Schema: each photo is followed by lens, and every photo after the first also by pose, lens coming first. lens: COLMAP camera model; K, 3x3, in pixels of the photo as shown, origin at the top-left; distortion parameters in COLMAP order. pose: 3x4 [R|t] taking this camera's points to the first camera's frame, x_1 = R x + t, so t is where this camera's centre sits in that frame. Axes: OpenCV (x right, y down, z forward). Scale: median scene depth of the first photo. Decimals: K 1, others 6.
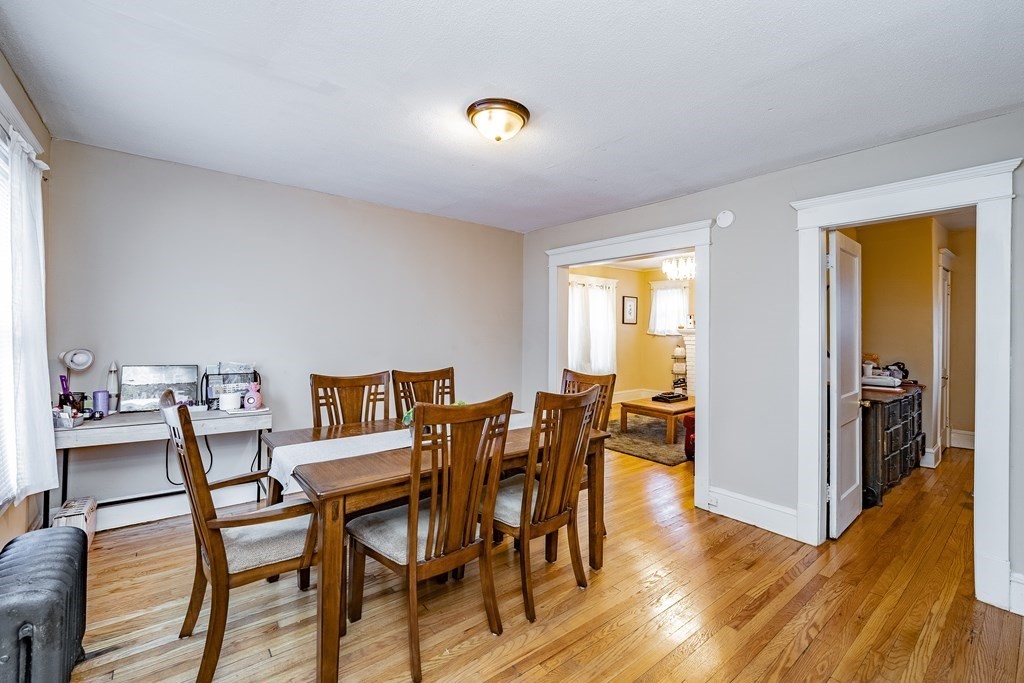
lens RADIAL K [[438.6, 0, 516.8], [0, 438.6, 329.5], [0, 0, 1]] dist [-0.001264, -0.000098]
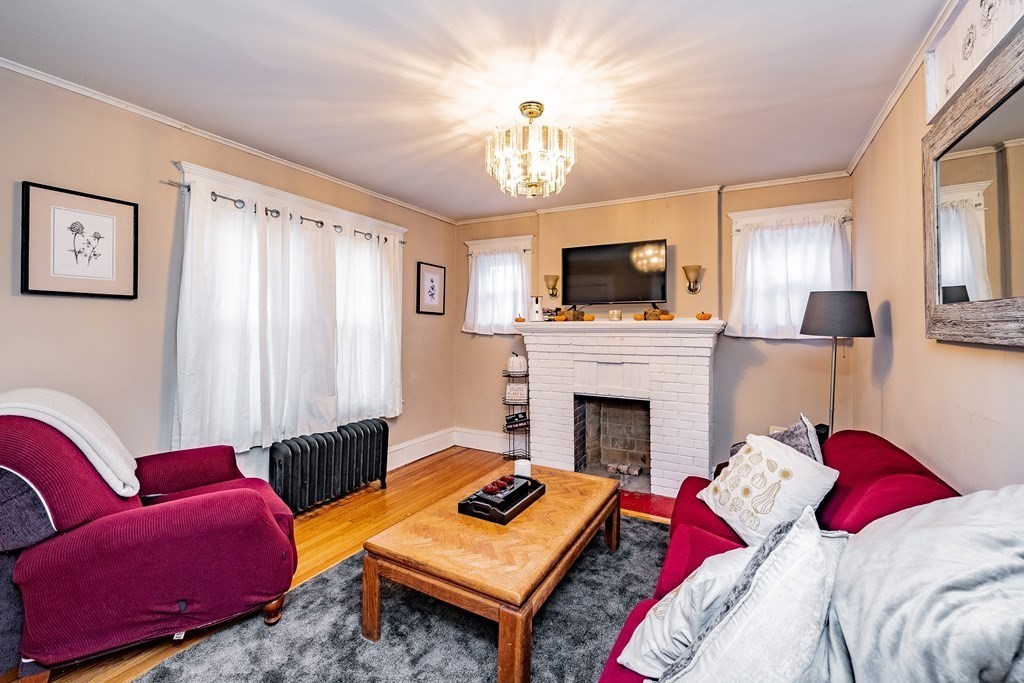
lens RADIAL K [[419.0, 0, 514.0], [0, 419.0, 325.0], [0, 0, 1]] dist [-0.000182, 0.000033]
pose [[0.929677, 0.004042, 0.368354, 0.172937], [-0.001183, 0.999967, -0.007989, 0.005629], [-0.368375, 0.006991, 0.929651, 0.508929]]
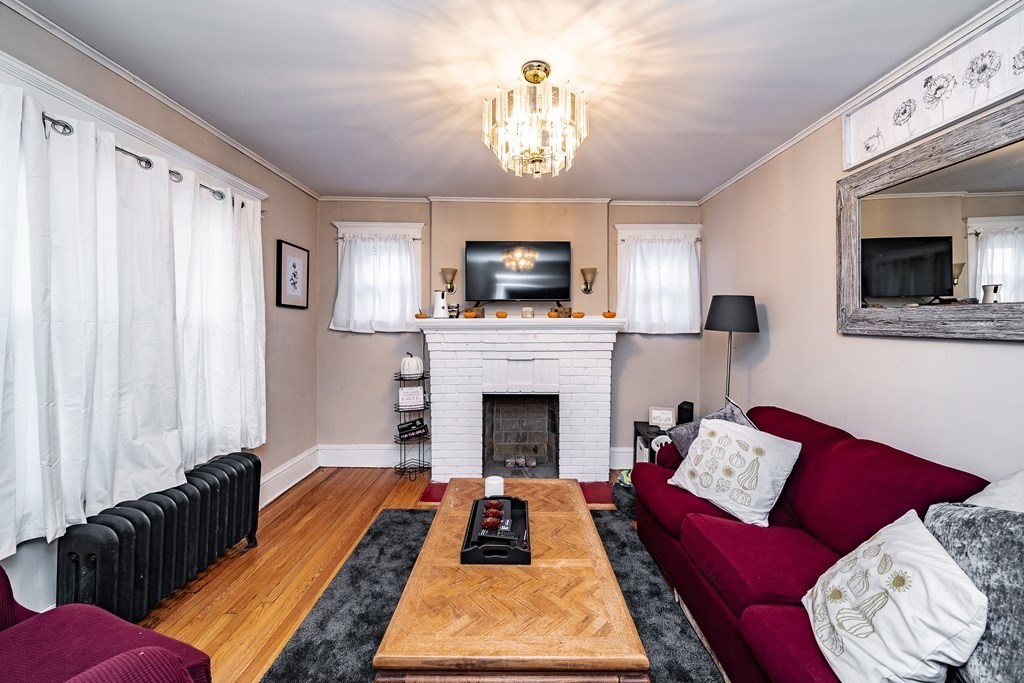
lens RADIAL K [[389.2, 0, 512.6], [0, 389.2, 325.6], [0, 0, 1]] dist [-0.001062, -0.000171]
pose [[0.638505, -0.002777, 0.769613, 0.106065], [0.000768, 0.999995, 0.002971, 0.004436], [-0.769617, -0.001305, 0.638504, 0.630183]]
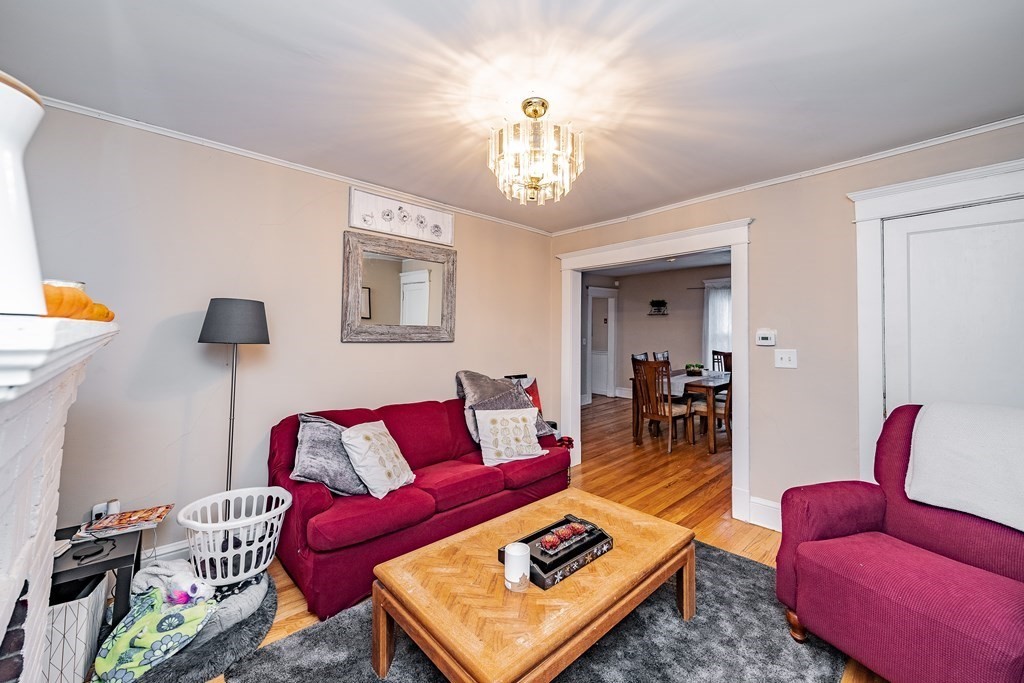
lens RADIAL K [[409.8, 0, 518.4], [0, 409.8, 319.6], [0, 0, 1]] dist [-0.000388, -0.000002]
pose [[-0.997229, -0.011037, -0.073567, 0.313140], [-0.008865, 0.999517, -0.029779, 0.000288], [0.073860, -0.029044, -0.996846, 1.010812]]
